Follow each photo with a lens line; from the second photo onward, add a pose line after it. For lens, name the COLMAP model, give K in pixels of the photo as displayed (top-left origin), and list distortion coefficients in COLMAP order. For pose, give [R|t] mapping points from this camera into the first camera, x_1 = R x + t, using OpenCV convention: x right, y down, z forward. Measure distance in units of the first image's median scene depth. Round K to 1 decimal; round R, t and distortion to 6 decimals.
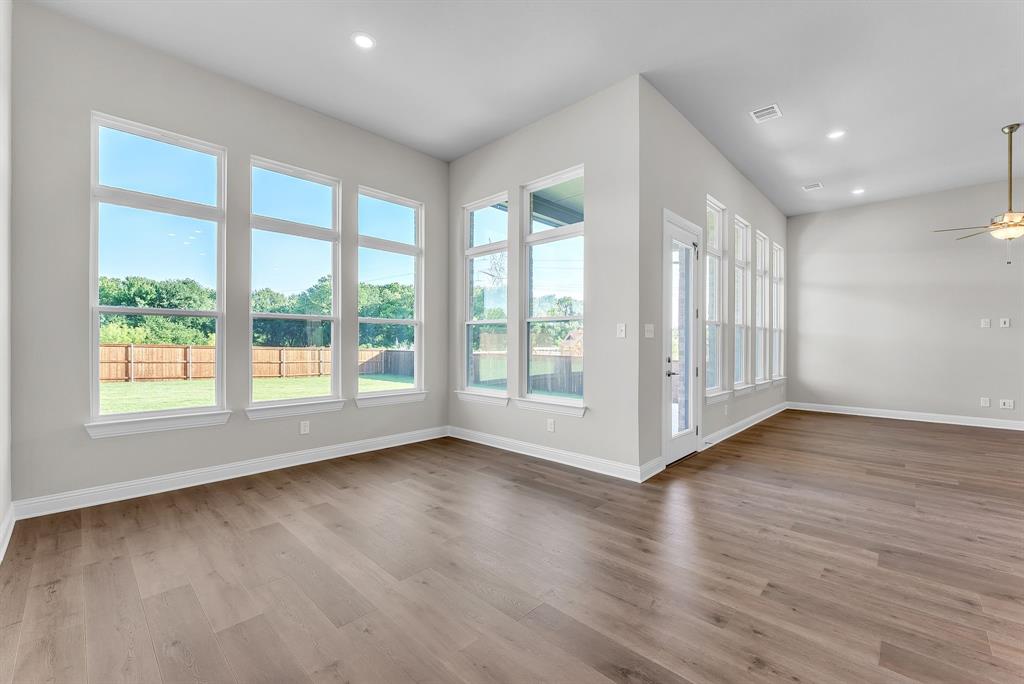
lens RADIAL K [[423.8, 0, 512.0], [0, 423.8, 342.0], [0, 0, 1]] dist [-0.002614, -0.000759]
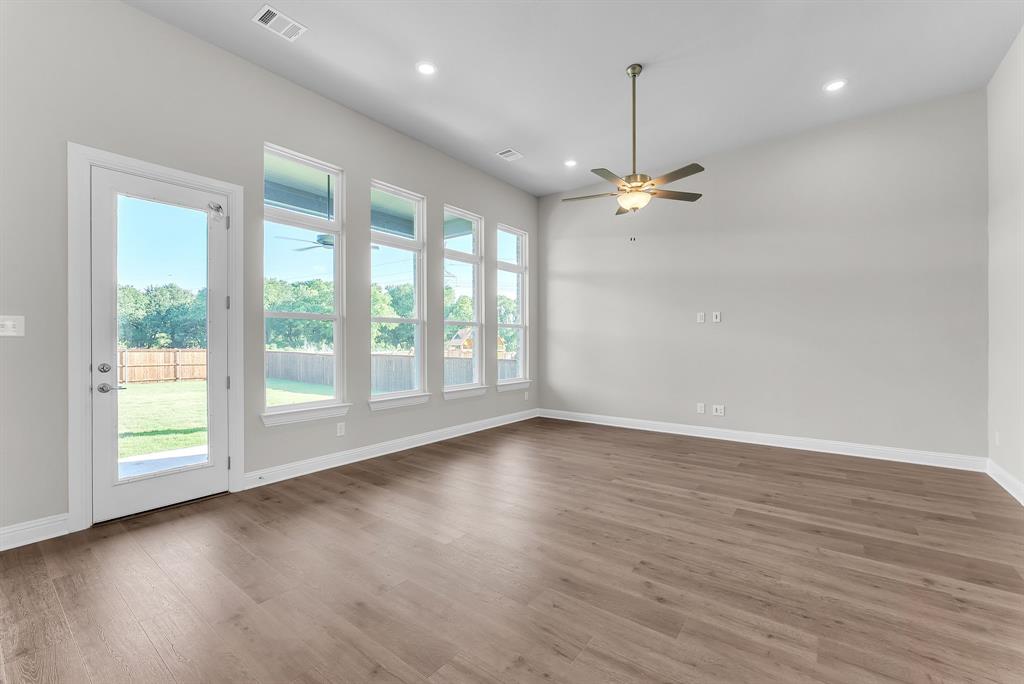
lens RADIAL K [[423.8, 0, 512.0], [0, 423.8, 342.0], [0, 0, 1]] dist [-0.002614, -0.000759]
pose [[0.994058, -0.005501, 0.108709, 0.153568], [0.005261, 0.999983, 0.002496, 0.000395], [-0.108720, -0.001910, 0.994071, 0.041335]]
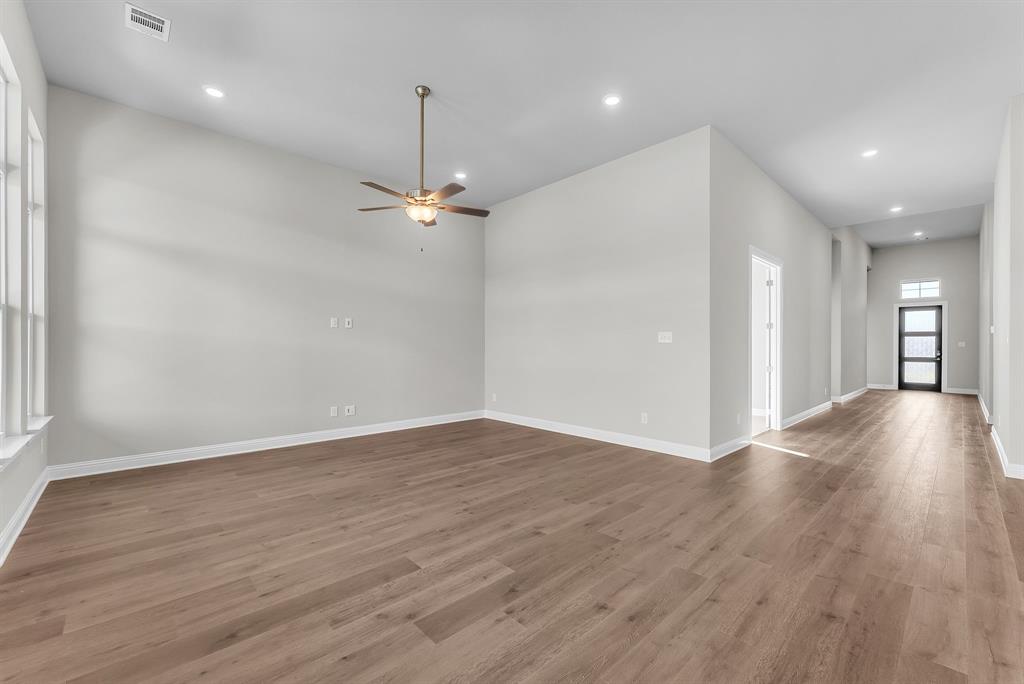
lens RADIAL K [[420.9, 0, 520.5], [0, 420.9, 349.0], [0, 0, 1]] dist [-0.001720, -0.000144]
pose [[0.050078, -0.008440, 0.998710, 0.061391], [-0.004781, 0.999951, 0.008690, 0.000358], [-0.998734, -0.005210, 0.050036, 0.135336]]
